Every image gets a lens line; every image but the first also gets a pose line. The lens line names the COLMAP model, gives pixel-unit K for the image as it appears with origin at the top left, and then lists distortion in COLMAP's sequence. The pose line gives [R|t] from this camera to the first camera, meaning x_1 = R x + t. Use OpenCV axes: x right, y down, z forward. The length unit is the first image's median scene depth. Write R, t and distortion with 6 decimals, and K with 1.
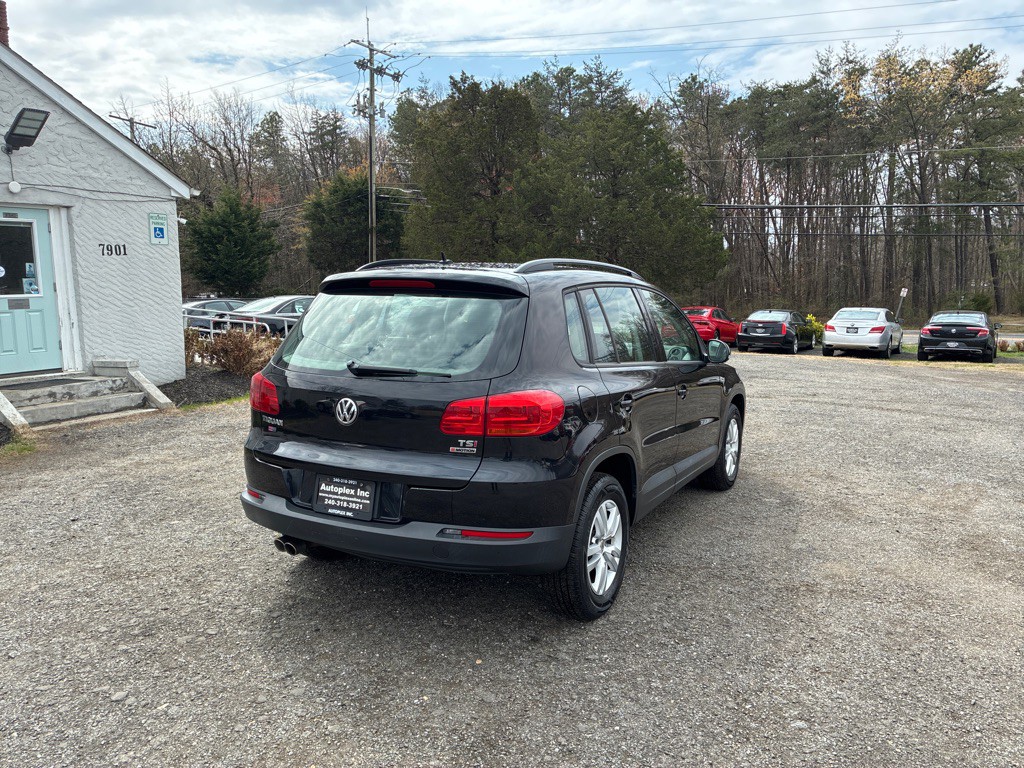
lens RADIAL K [[772.4, 0, 525.9], [0, 772.4, 389.1], [0, 0, 1]] dist [0.041987, -0.049211]
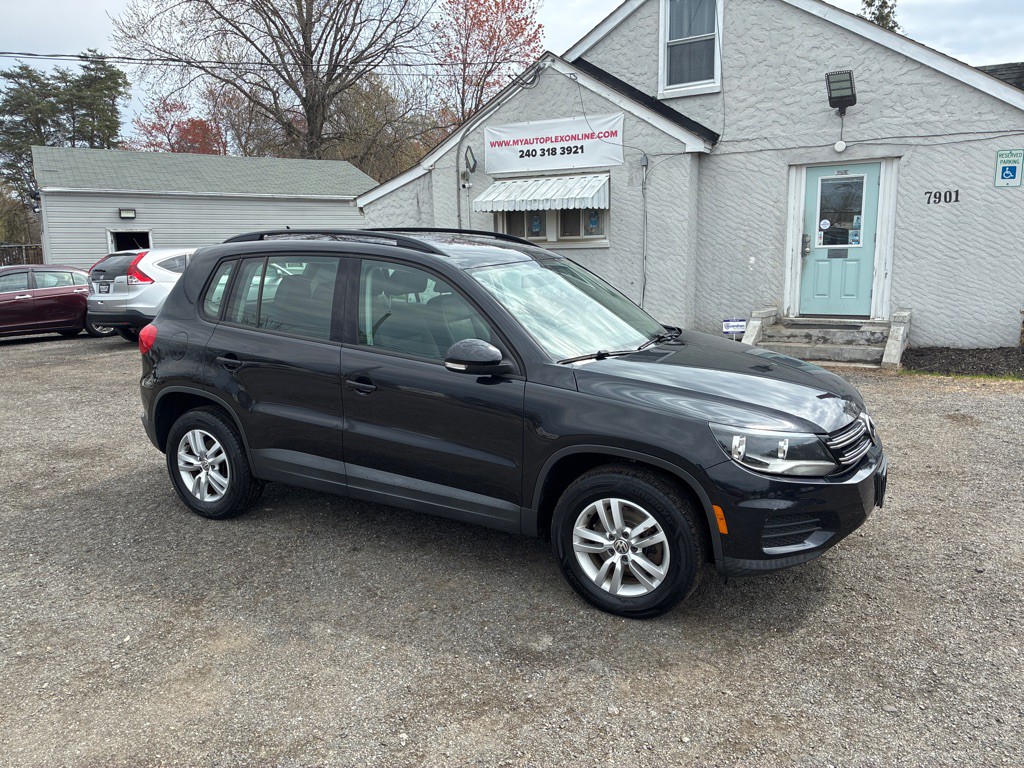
lens RADIAL K [[772.4, 0, 511.7], [0, 772.4, 390.3], [0, 0, 1]] dist [0.041987, -0.049211]
pose [[-0.027254, 0.197899, -0.979844, 0.482143], [-0.119545, 0.972528, 0.199746, -0.083636], [0.992455, 0.122580, -0.002848, 0.553666]]
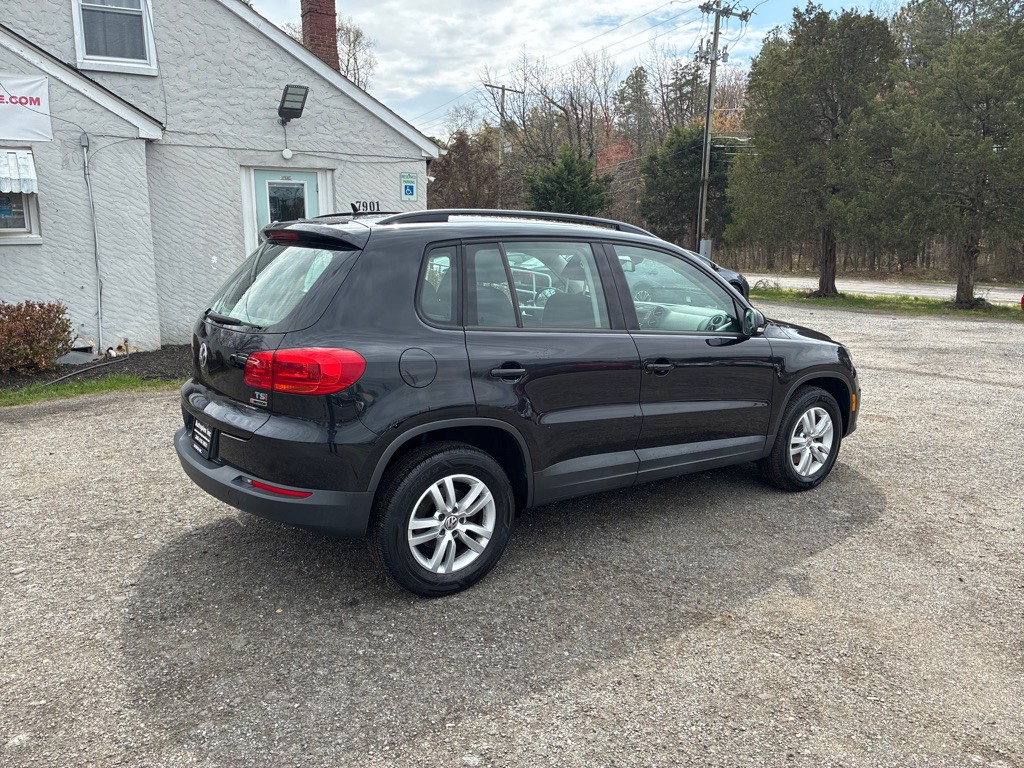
lens RADIAL K [[772.4, 0, 515.0], [0, 772.4, 385.5], [0, 0, 1]] dist [0.041987, -0.049211]
pose [[0.888256, 0.092567, -0.449925, 0.212580], [-0.068886, 0.995252, 0.068764, -0.010889], [0.454154, -0.030086, 0.890415, 0.081346]]
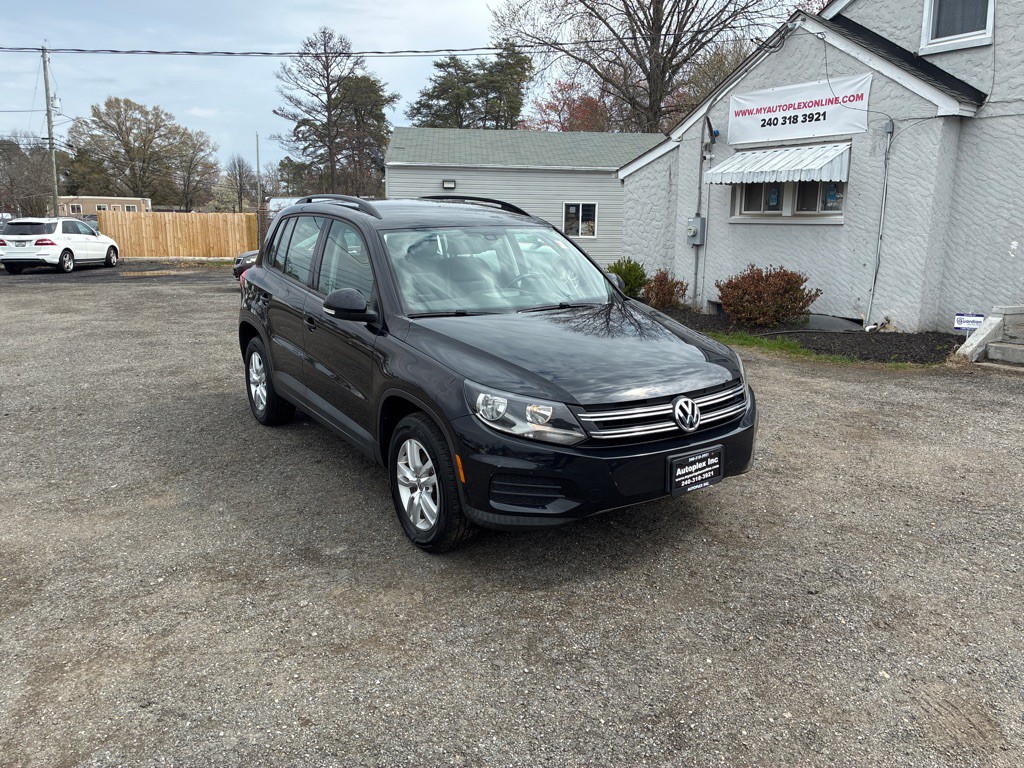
lens RADIAL K [[772.4, 0, 522.6], [0, 772.4, 385.3], [0, 0, 1]] dist [0.041987, -0.049211]
pose [[-0.473774, 0.191184, -0.859644, 0.451718], [-0.126968, 0.951123, 0.281505, -0.112798], [0.871446, 0.242516, -0.426343, 0.801772]]
